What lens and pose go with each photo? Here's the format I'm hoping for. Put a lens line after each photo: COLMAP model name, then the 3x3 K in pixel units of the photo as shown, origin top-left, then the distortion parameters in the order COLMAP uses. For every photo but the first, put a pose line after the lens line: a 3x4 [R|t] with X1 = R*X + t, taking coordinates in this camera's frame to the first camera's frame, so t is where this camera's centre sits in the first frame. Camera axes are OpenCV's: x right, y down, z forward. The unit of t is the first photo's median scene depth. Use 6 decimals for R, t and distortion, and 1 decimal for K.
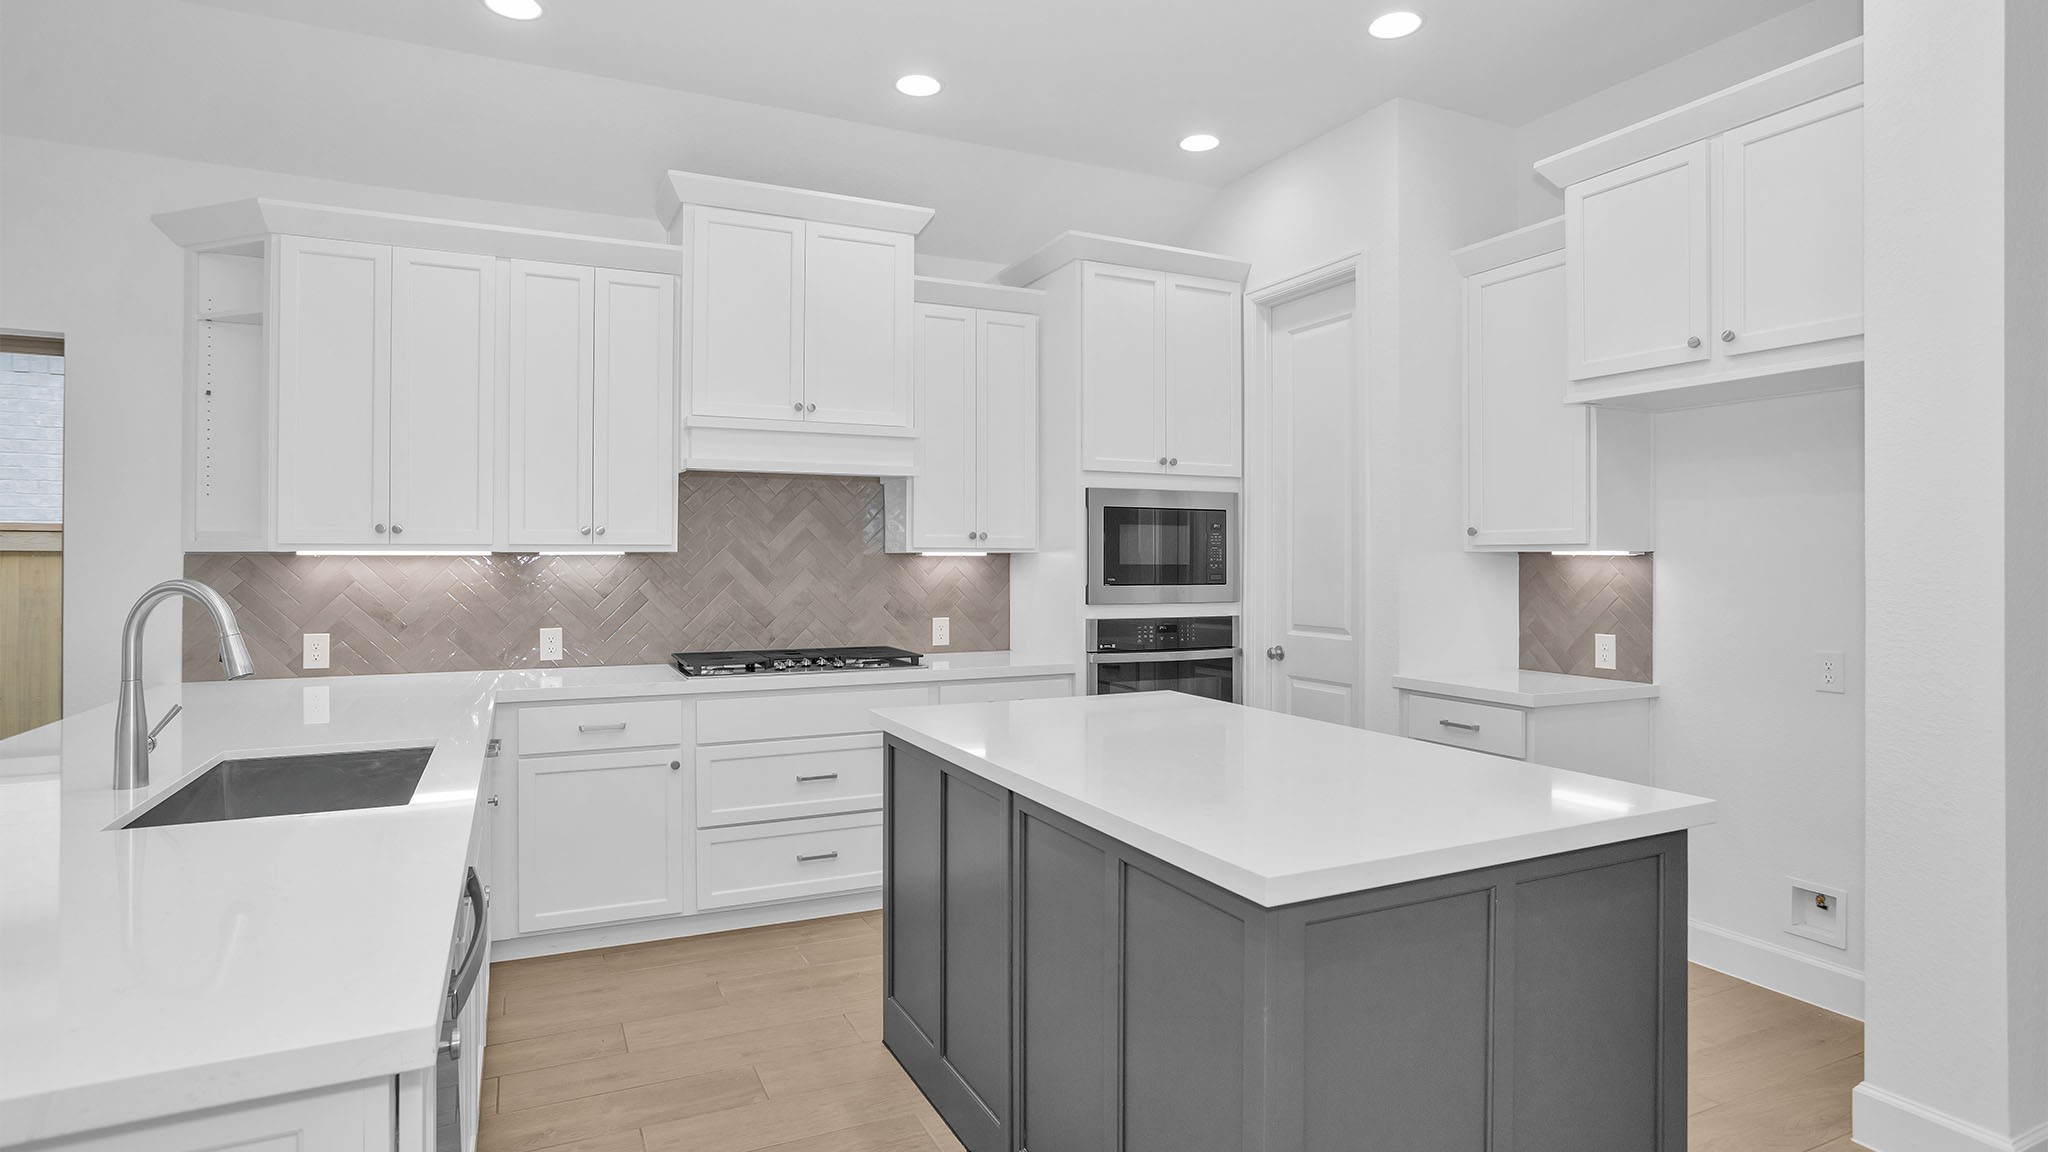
lens RADIAL K [[1082.4, 0, 1024.0], [0, 1082.4, 576.0], [0, 0, 1]] dist [-0.000008, 0.000169]
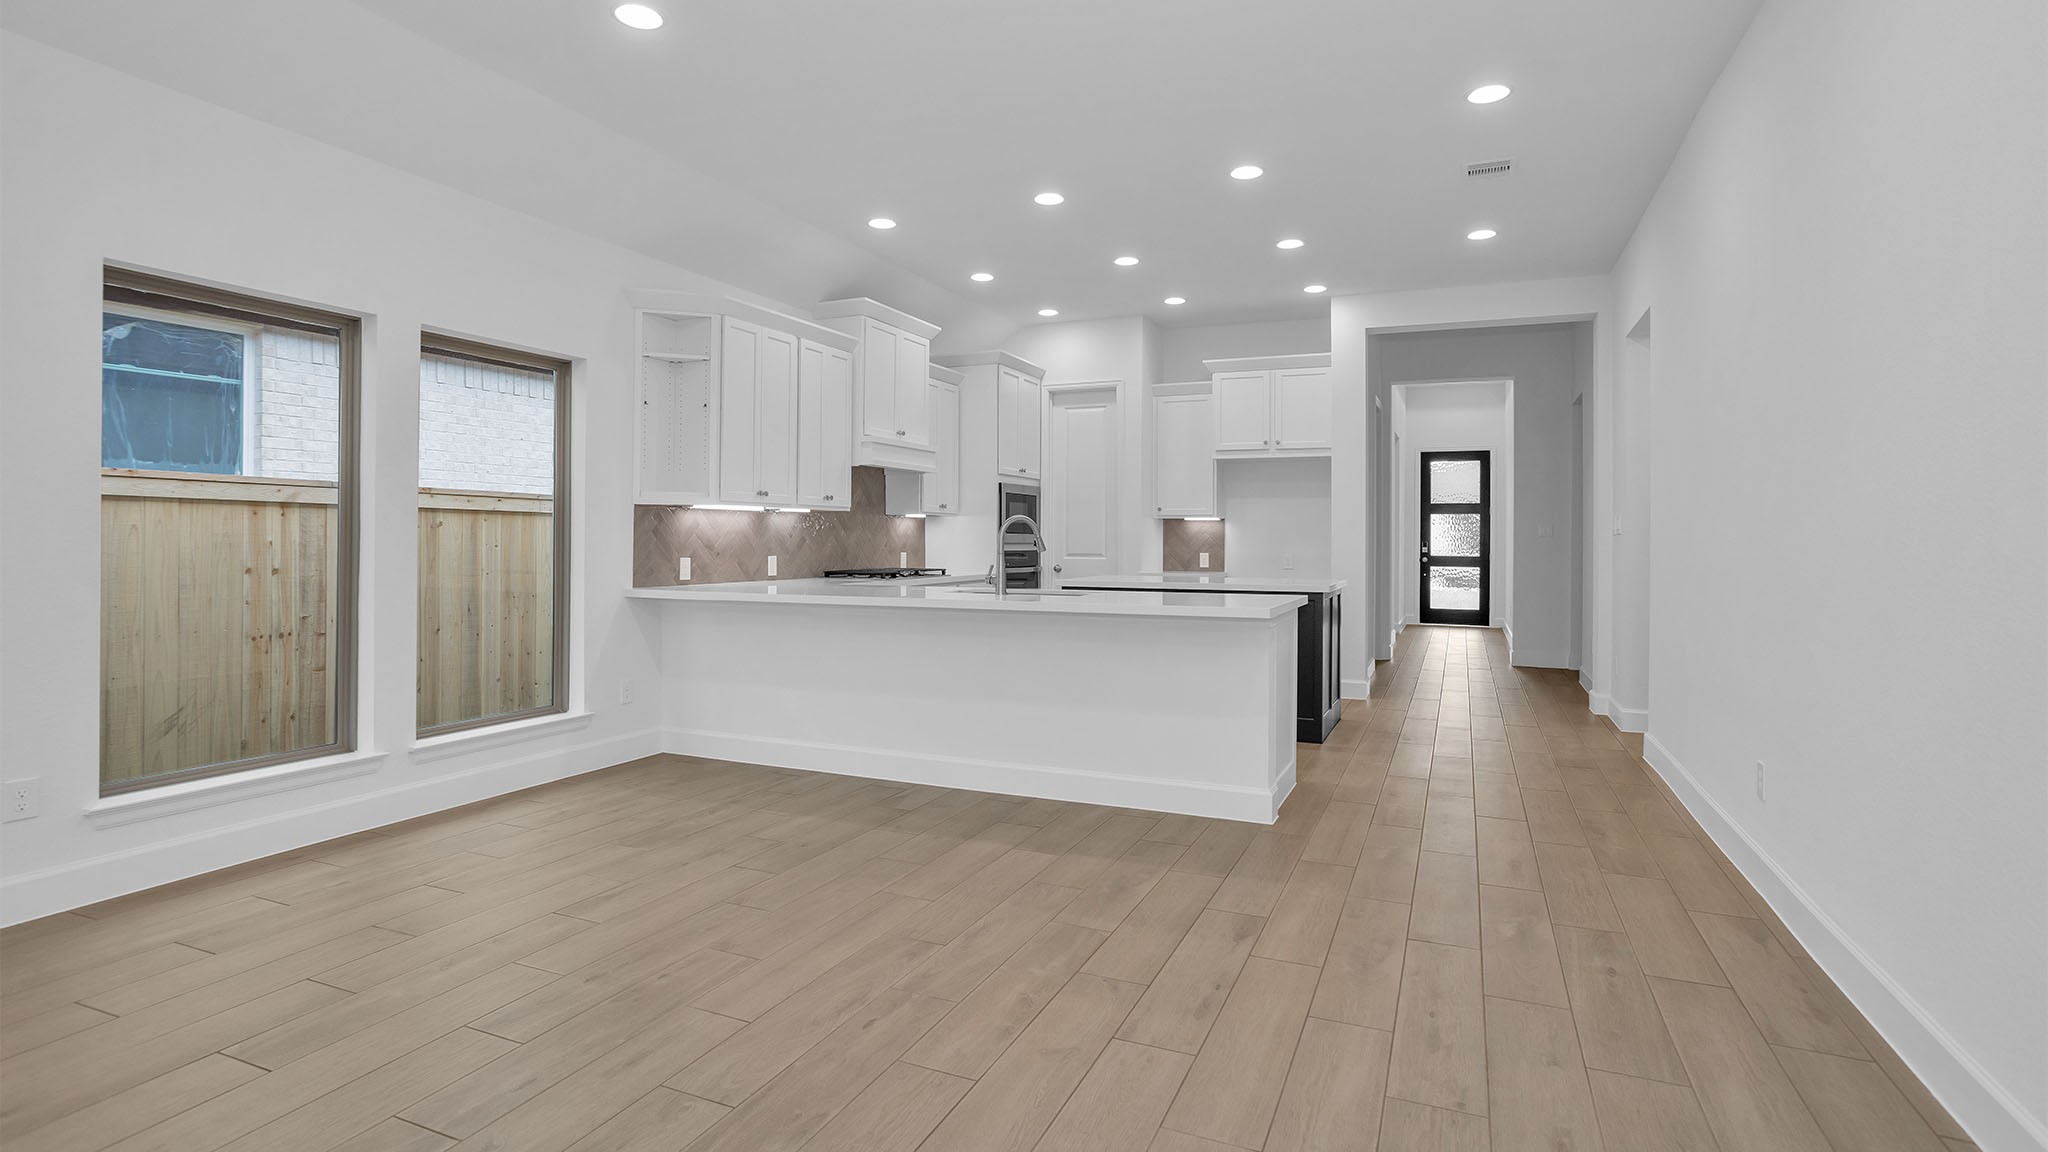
lens RADIAL K [[1059.7, 0, 1024.0], [0, 1059.7, 576.0], [0, 0, 1]] dist [-0.000572, 0.000129]
pose [[0.754025, -0.020336, 0.656531, -1.235115], [0.004864, 0.999666, 0.025379, 0.040182], [-0.656828, -0.015943, 0.753872, -0.485543]]
